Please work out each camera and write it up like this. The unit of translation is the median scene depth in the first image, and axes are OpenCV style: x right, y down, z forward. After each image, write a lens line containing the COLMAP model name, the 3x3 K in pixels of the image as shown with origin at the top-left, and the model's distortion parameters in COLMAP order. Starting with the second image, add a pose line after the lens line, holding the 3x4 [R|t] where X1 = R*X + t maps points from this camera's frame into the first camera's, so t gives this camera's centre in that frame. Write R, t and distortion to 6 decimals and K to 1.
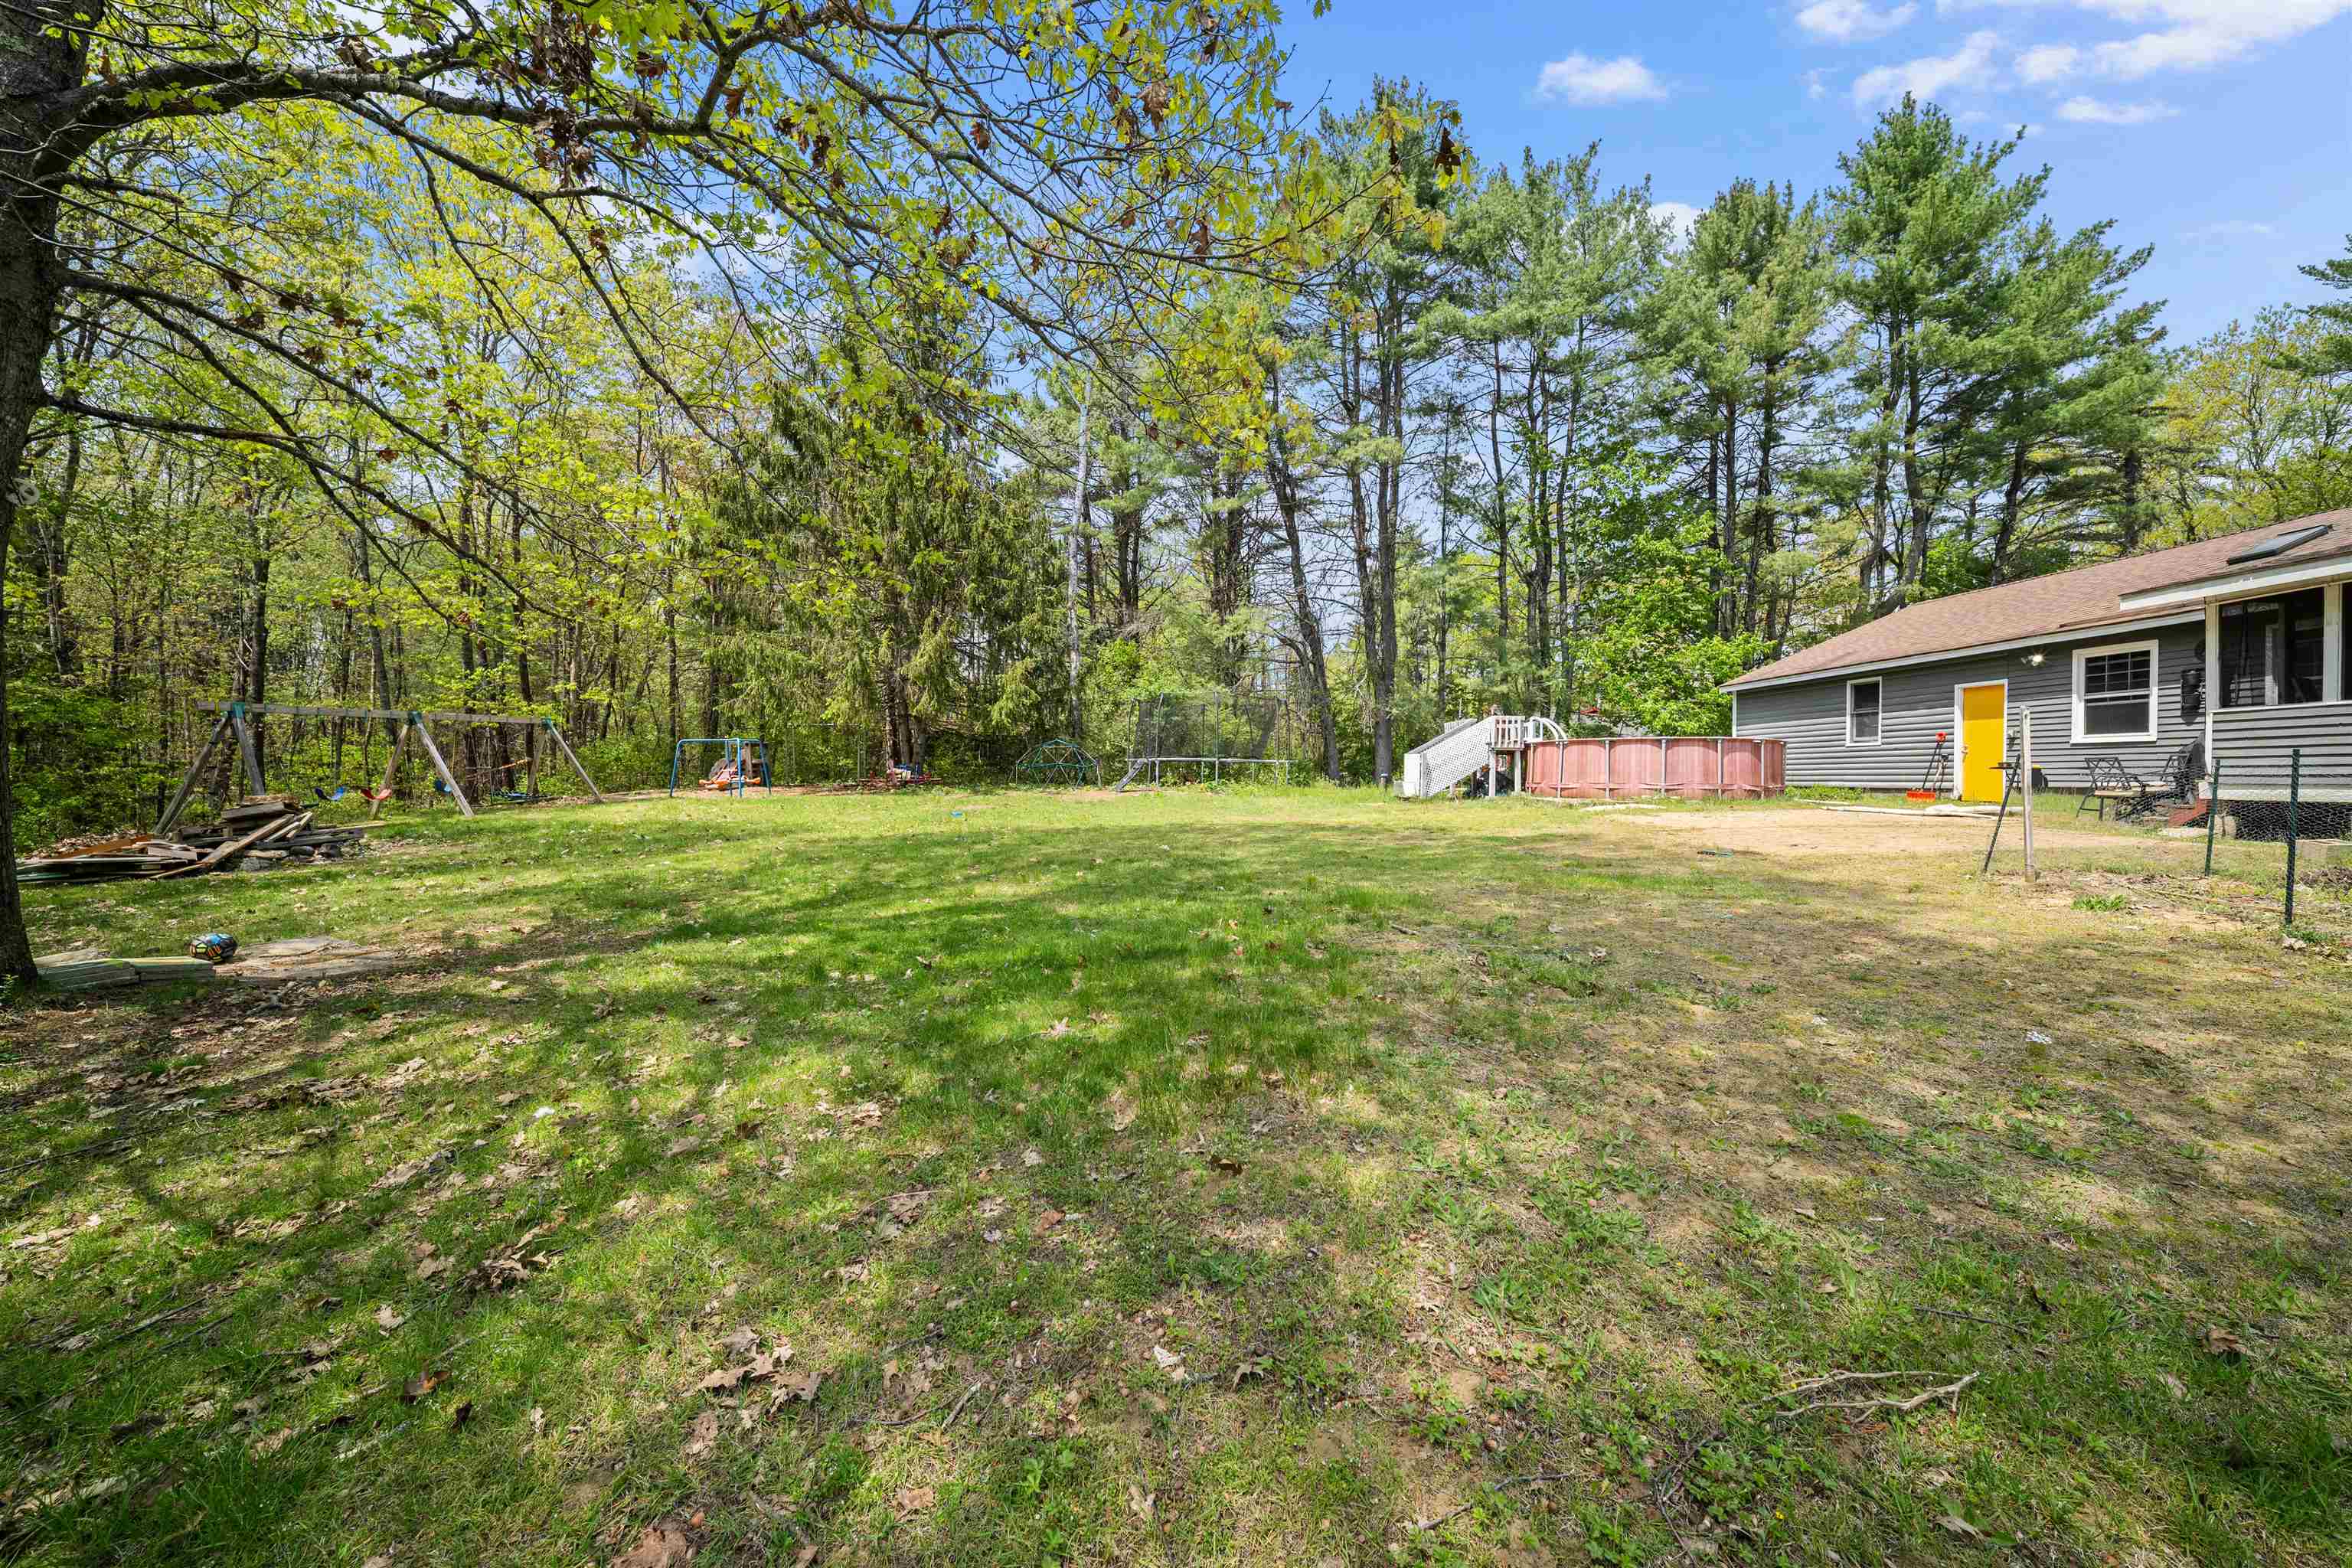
lens RADIAL K [[840.4, 0, 1177.4], [0, 840.4, 772.9], [0, 0, 1]] dist [-0.000079, 0.000002]
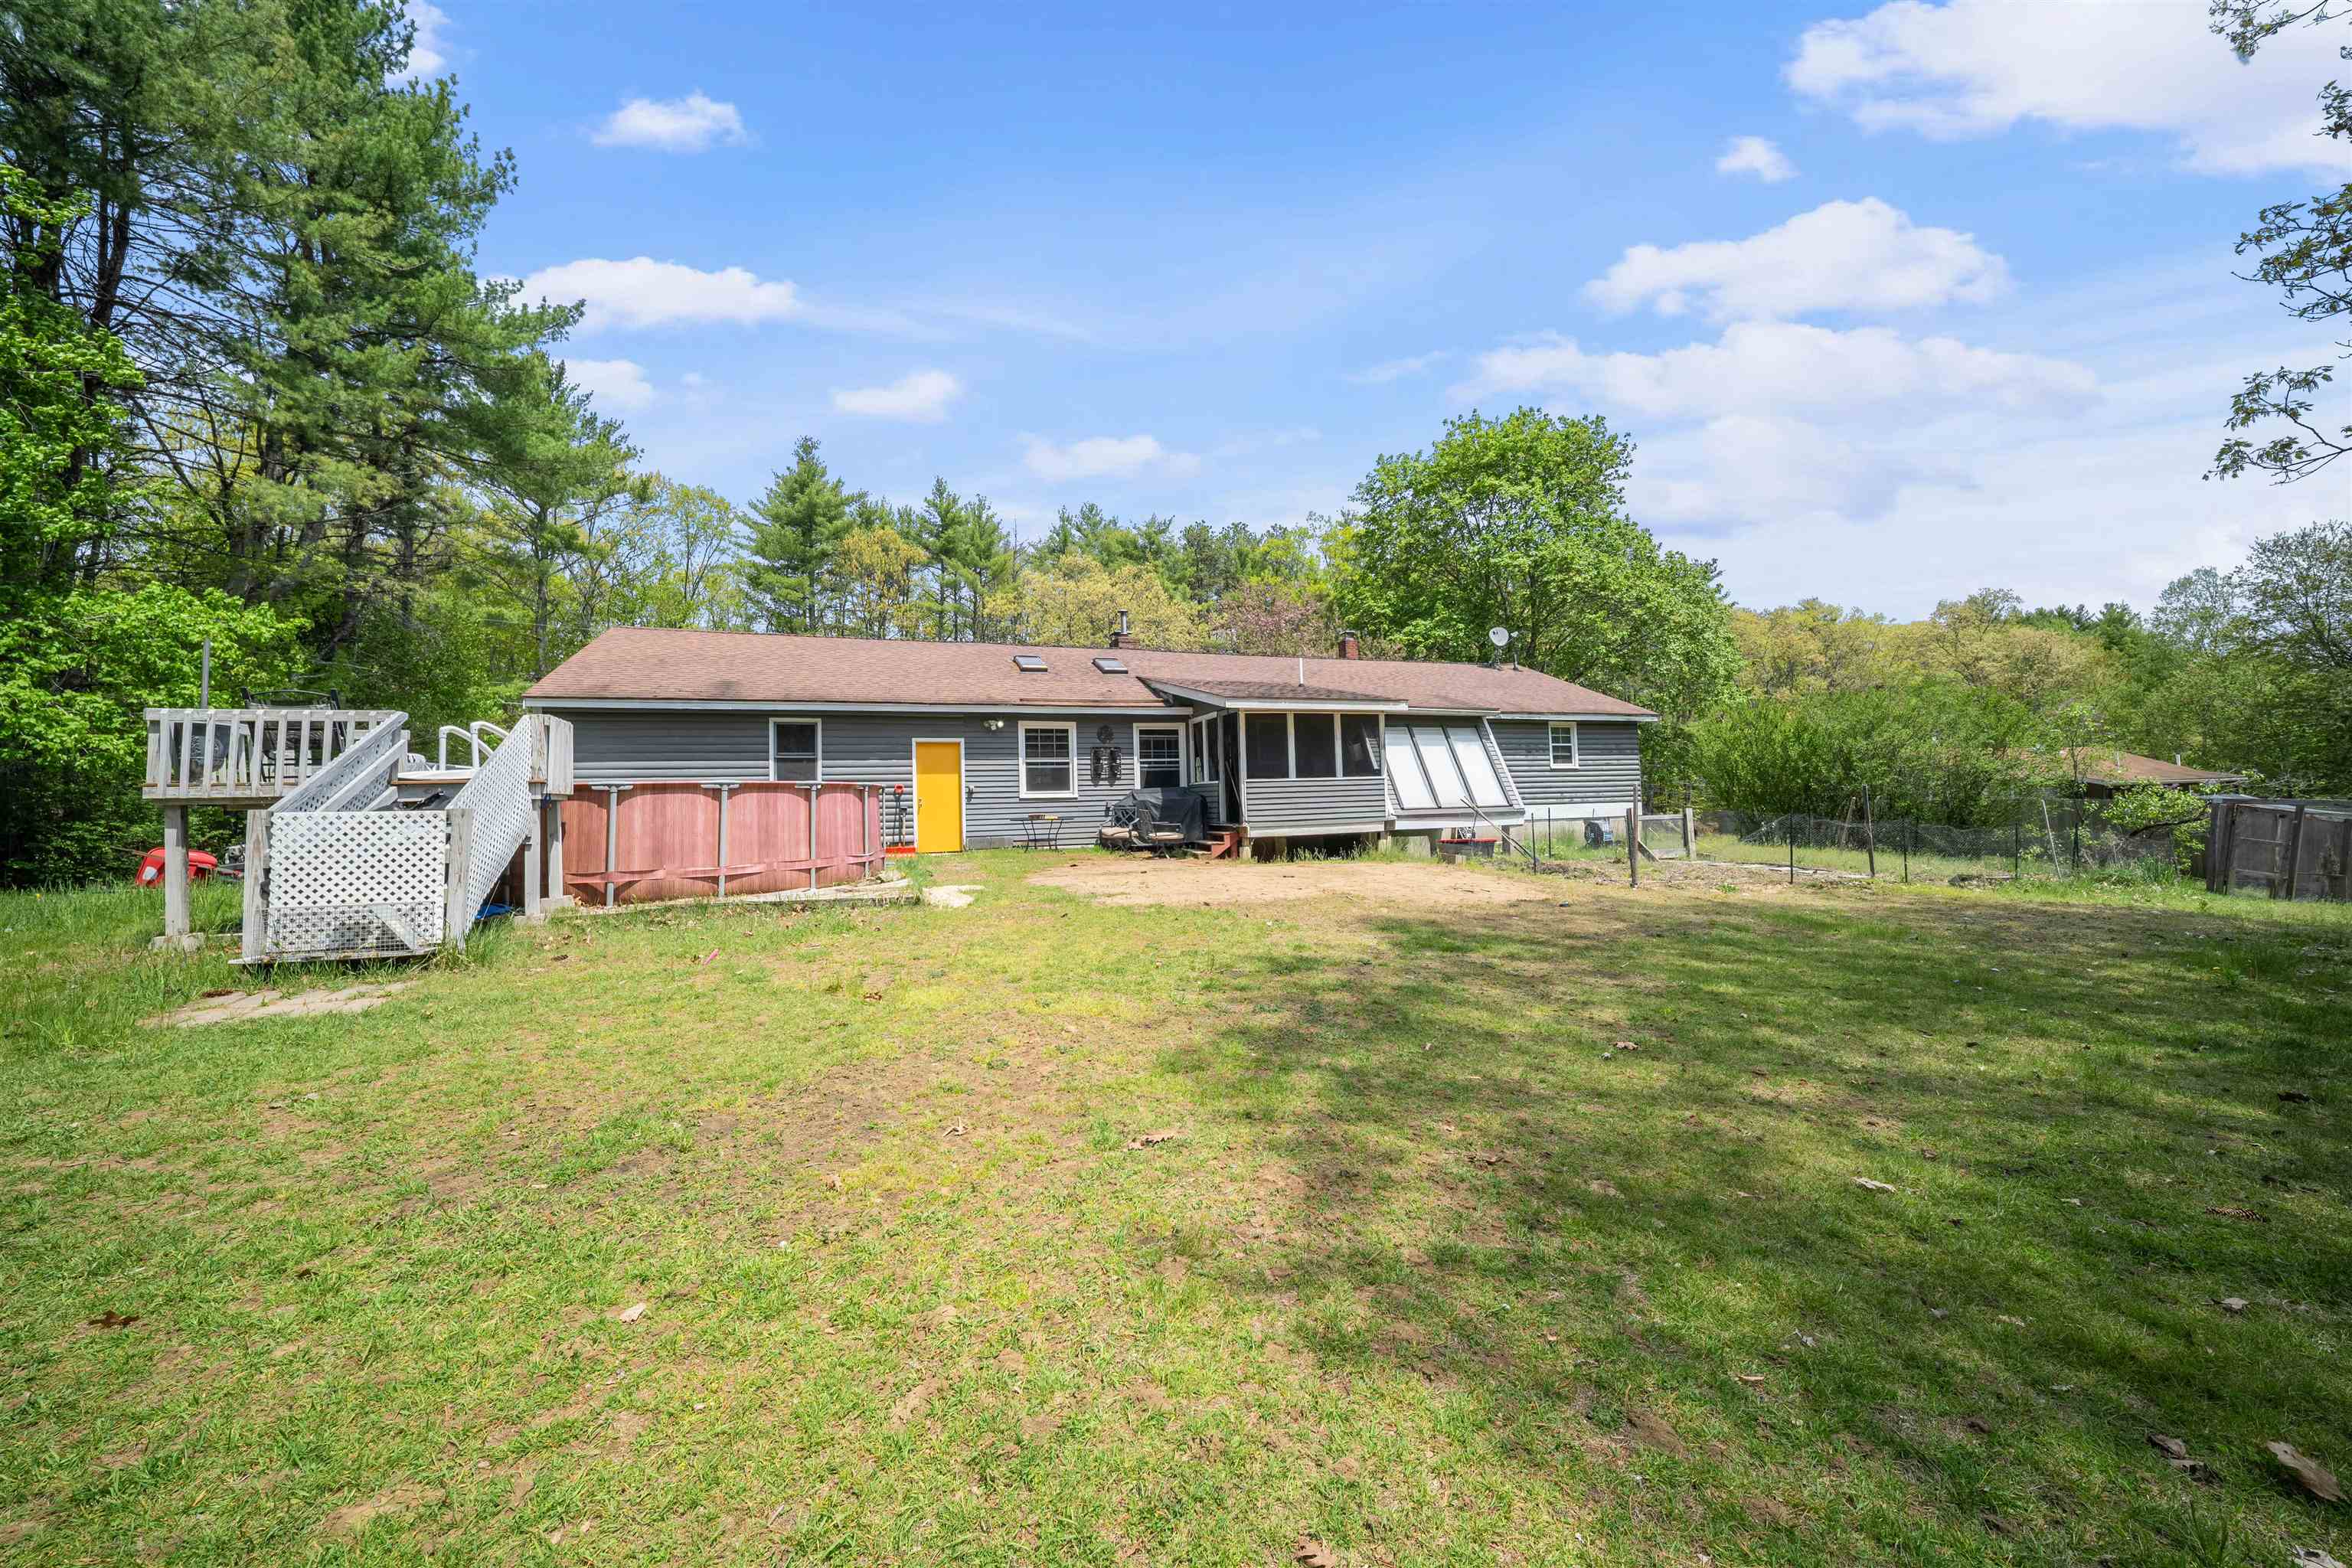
lens RADIAL K [[840.4, 0, 1176.9], [0, 840.4, 789.8], [0, 0, 1]] dist [-0.000079, 0.000002]
pose [[-0.338288, 0.016577, 0.940897, -0.142470], [0.020185, 0.999743, -0.010357, -0.030791], [-0.940826, 0.015488, -0.338535, 1.213687]]
